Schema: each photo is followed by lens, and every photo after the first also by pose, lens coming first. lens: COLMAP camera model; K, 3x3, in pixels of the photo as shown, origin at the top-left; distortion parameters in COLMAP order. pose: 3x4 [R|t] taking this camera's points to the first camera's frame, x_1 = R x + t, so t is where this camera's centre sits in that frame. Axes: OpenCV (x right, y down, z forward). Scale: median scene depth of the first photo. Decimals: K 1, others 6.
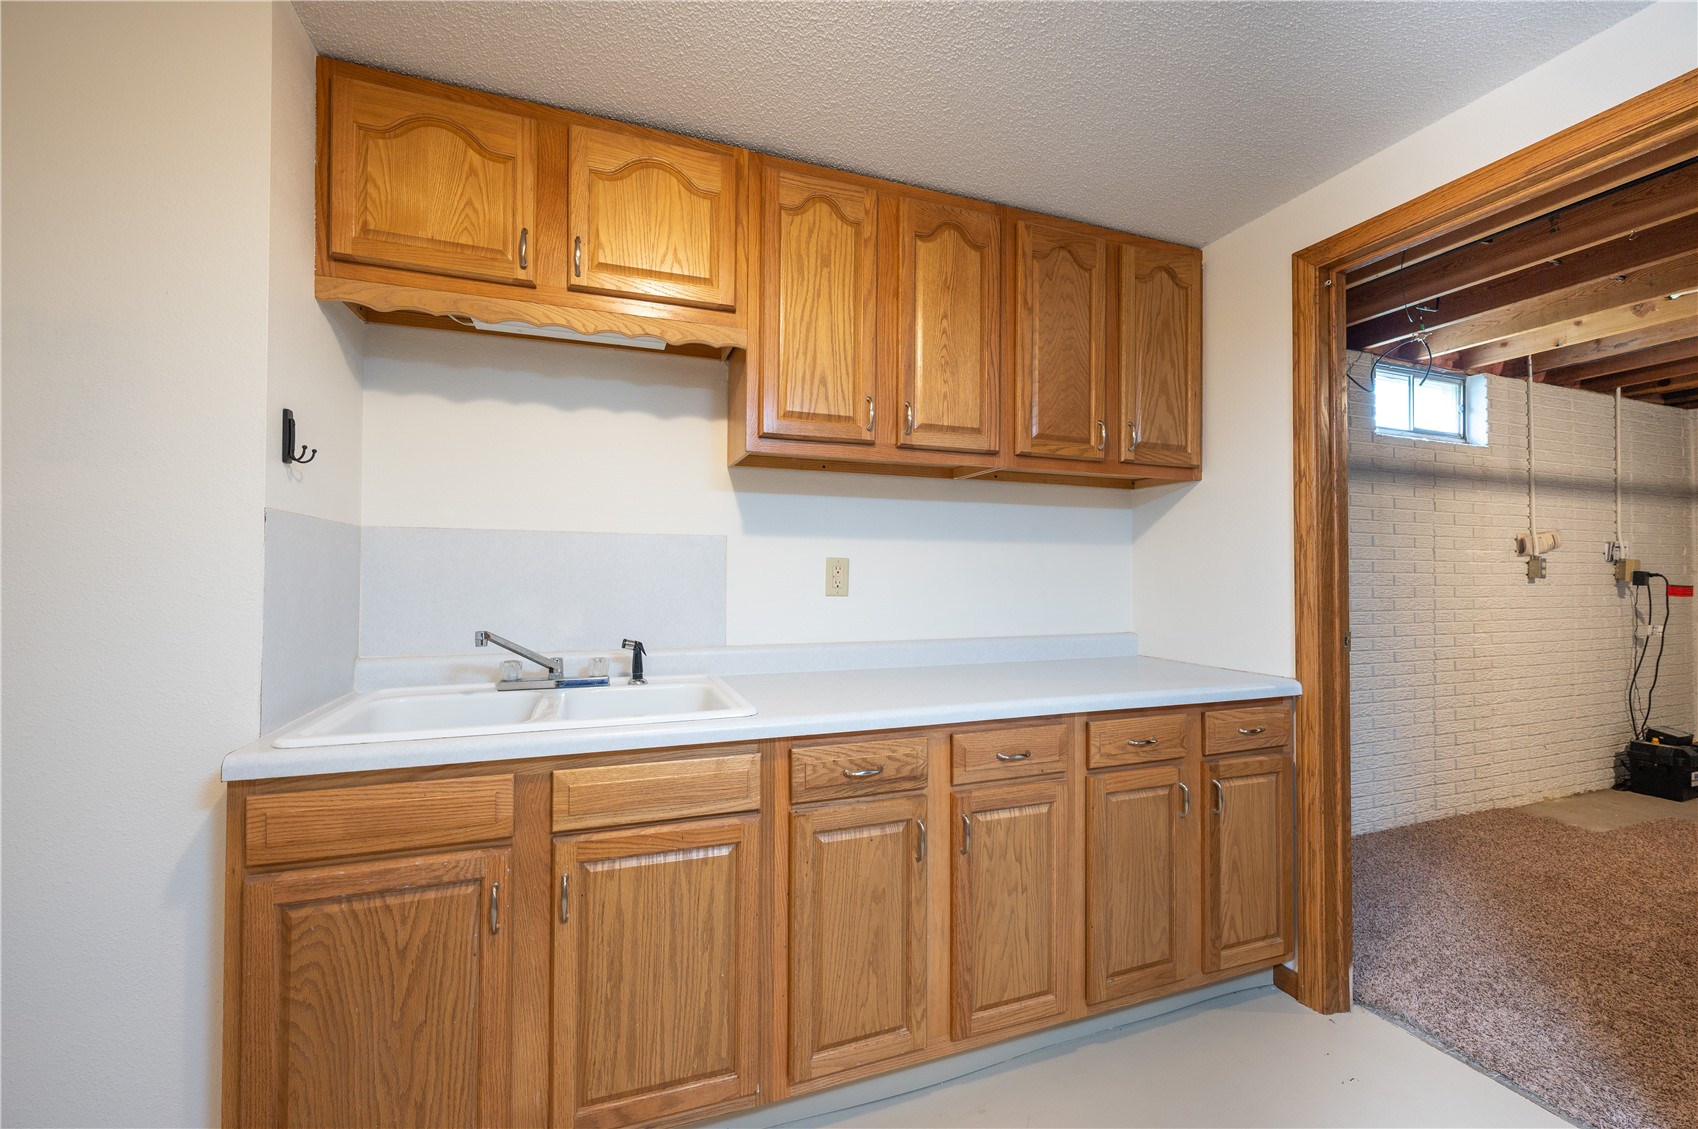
lens RADIAL K [[671.2, 0, 843.1], [0, 671.2, 568.0], [0, 0, 1]] dist [0.000540, 0.000624]
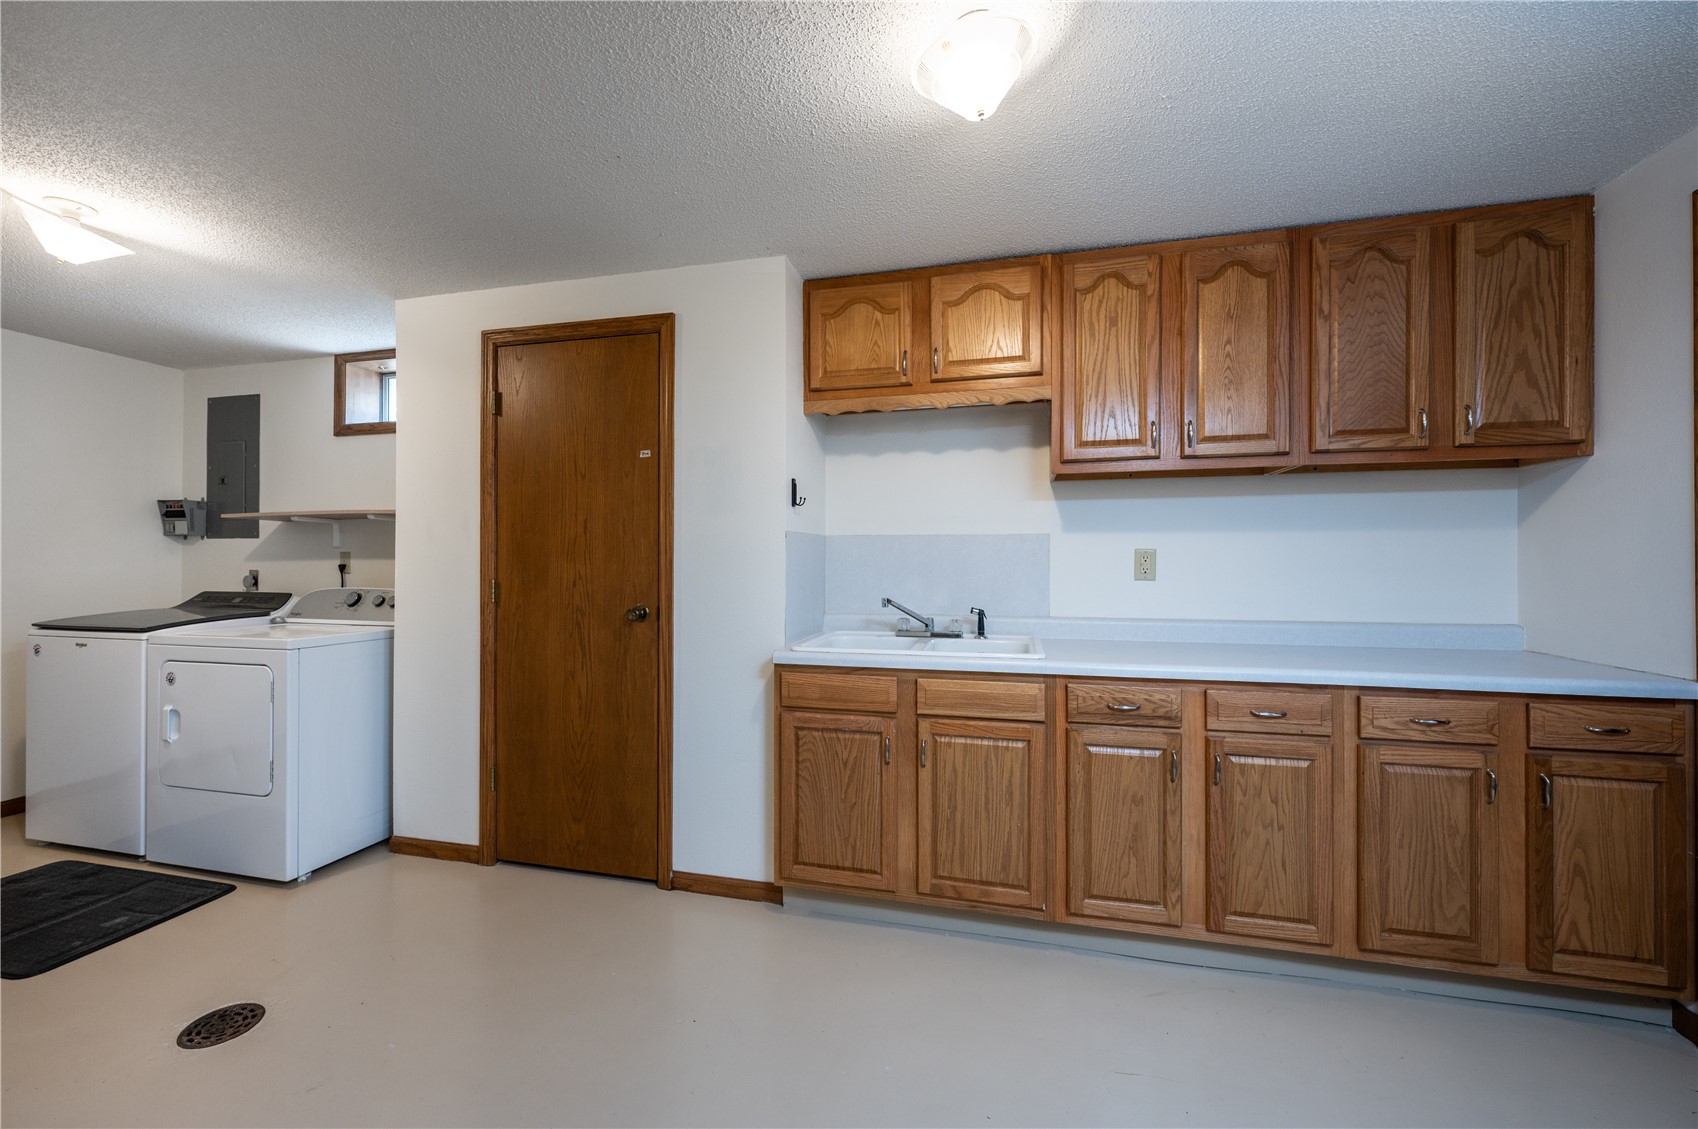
lens RADIAL K [[671.2, 0, 851.1], [0, 671.2, 563.7], [0, 0, 1]] dist [0.000540, 0.000624]
pose [[0.832457, -0.001569, -0.554087, 0.296172], [0.009731, 0.999883, 0.011788, -0.010209], [0.554004, -0.015205, 0.832375, -0.405228]]
